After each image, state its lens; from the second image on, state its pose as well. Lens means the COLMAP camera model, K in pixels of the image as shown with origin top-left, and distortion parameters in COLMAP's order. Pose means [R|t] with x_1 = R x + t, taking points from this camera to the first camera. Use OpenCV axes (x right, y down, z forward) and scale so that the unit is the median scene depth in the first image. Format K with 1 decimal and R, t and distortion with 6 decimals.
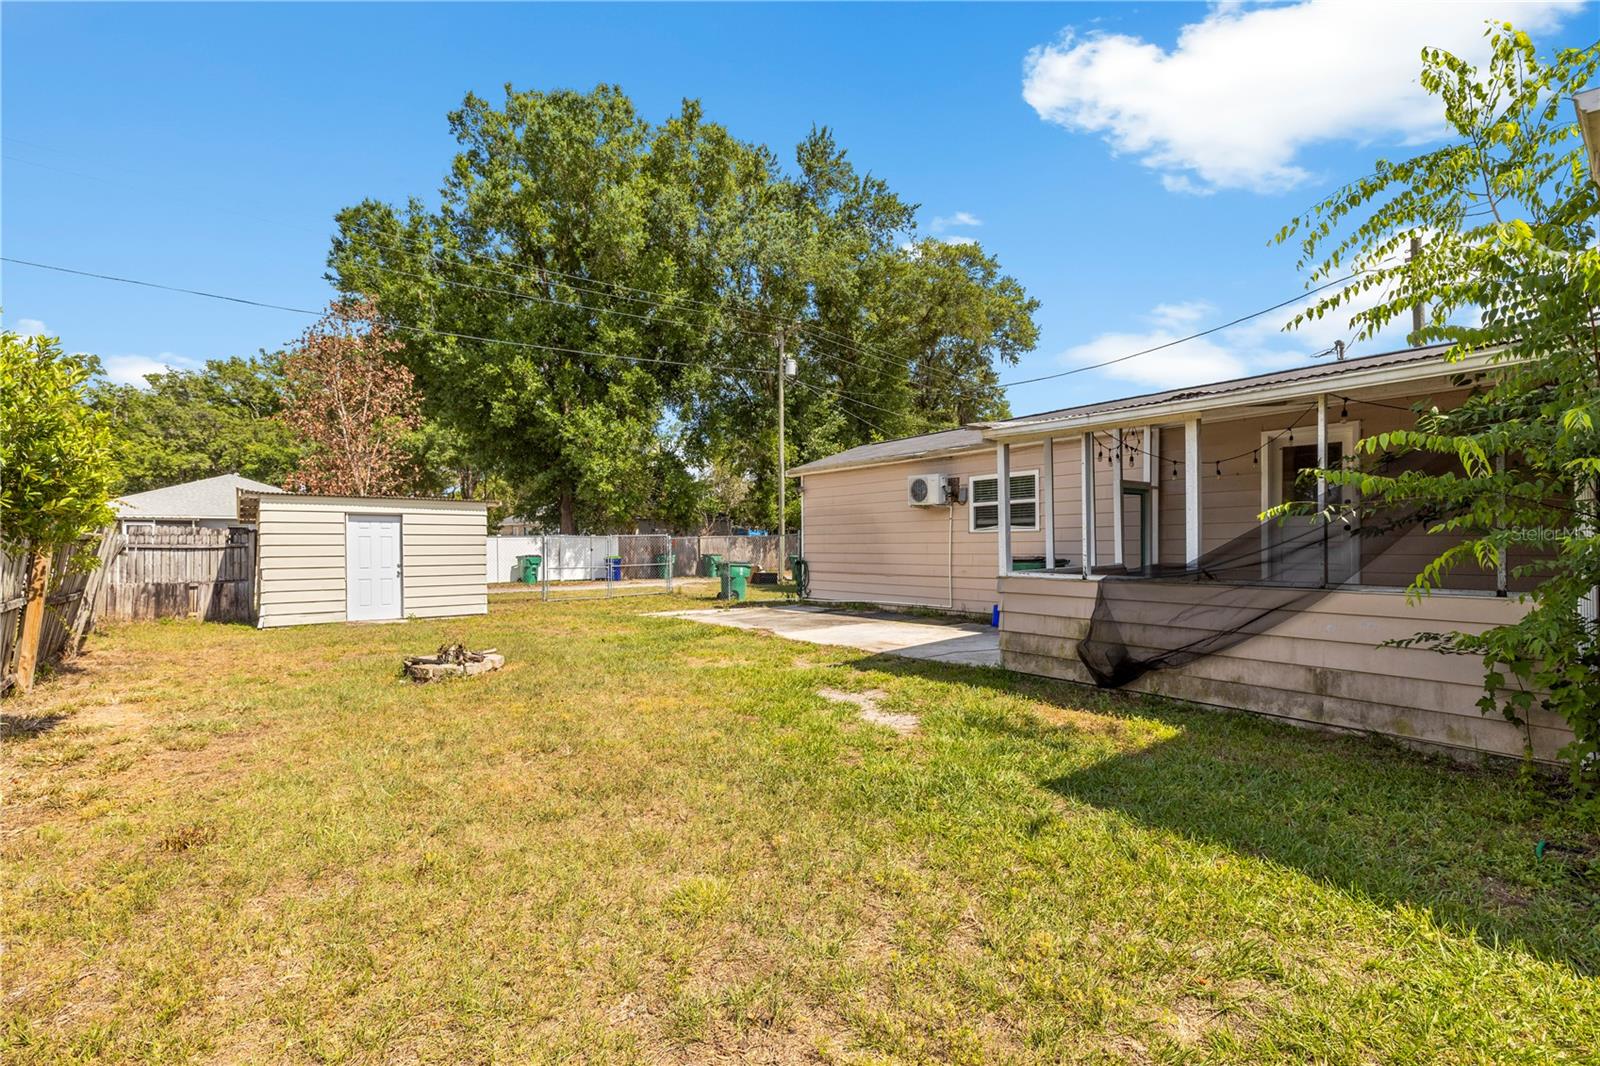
lens RADIAL K [[667.6, 0, 799.1], [0, 667.6, 537.1], [0, 0, 1]] dist [0.000554, 0.000528]
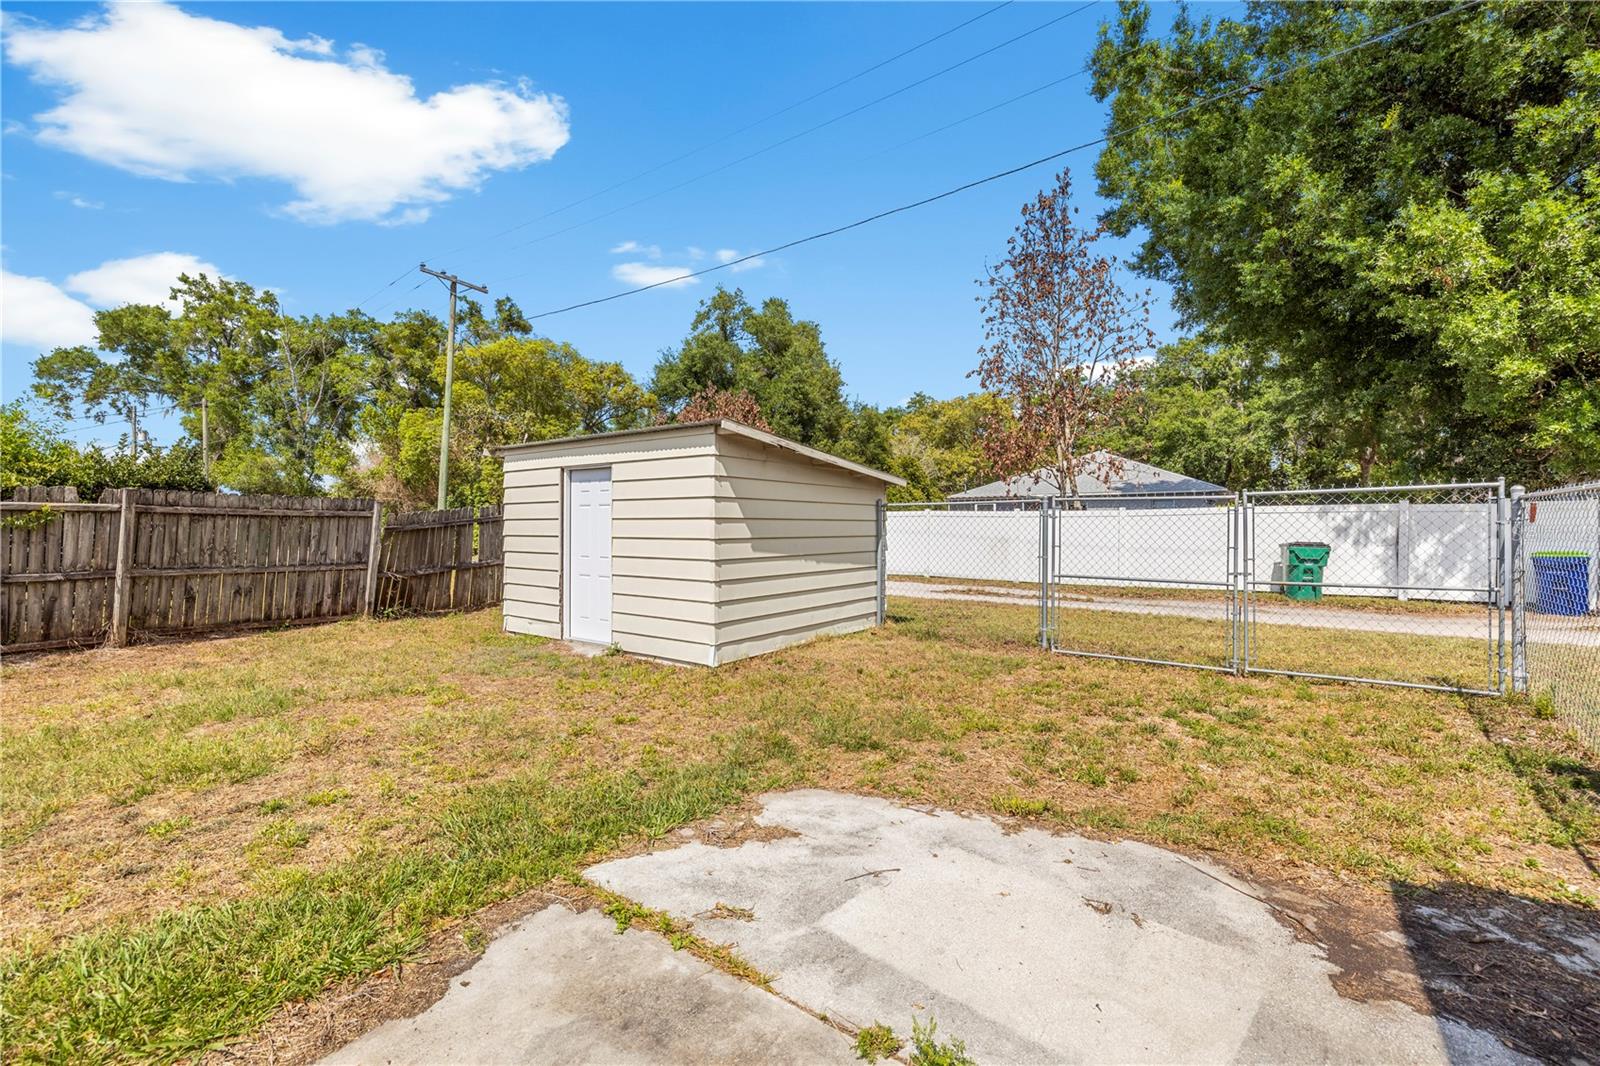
lens RADIAL K [[667.6, 0, 799.1], [0, 667.6, 537.1], [0, 0, 1]] dist [0.000554, 0.000528]
pose [[0.228237, 0.013020, -0.973518, -0.000960], [0.011097, 0.999811, 0.015973, 0.010516], [0.973542, -0.014449, 0.228050, 0.523296]]
